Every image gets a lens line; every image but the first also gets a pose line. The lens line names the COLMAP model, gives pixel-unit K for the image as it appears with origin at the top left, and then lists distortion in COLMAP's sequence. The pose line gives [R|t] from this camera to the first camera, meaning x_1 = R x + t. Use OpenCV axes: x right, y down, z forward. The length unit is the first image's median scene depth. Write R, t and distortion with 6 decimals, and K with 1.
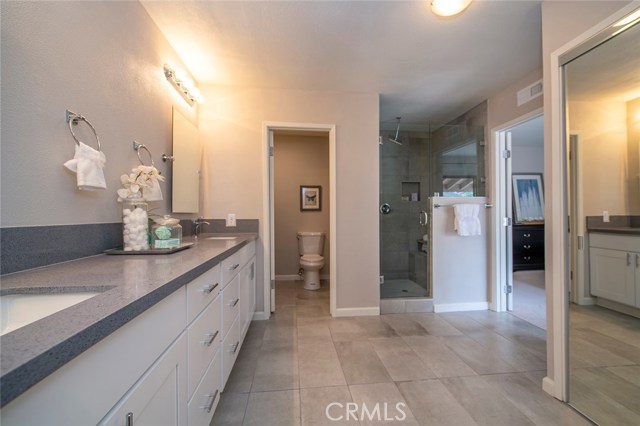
lens RADIAL K [[278.2, 0, 321.2], [0, 278.2, 211.2], [0, 0, 1]] dist [-0.000518, -0.000789]
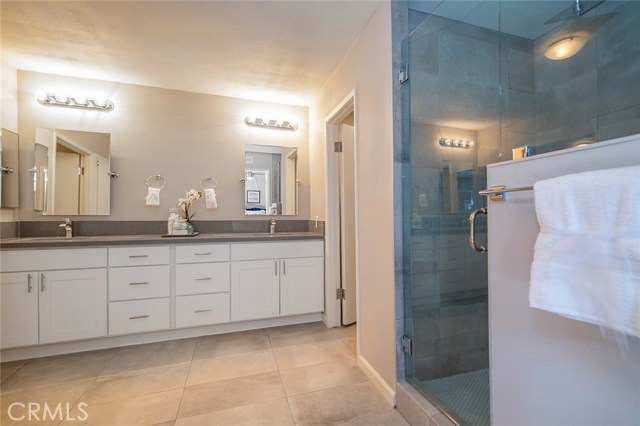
lens RADIAL K [[278.2, 0, 321.2], [0, 278.2, 211.2], [0, 0, 1]] dist [-0.000518, -0.000789]
pose [[0.214267, -0.002419, -0.976772, 0.974430], [0.009835, 0.999952, -0.000319, -0.010036], [0.976726, -0.009538, 0.214280, 1.039144]]
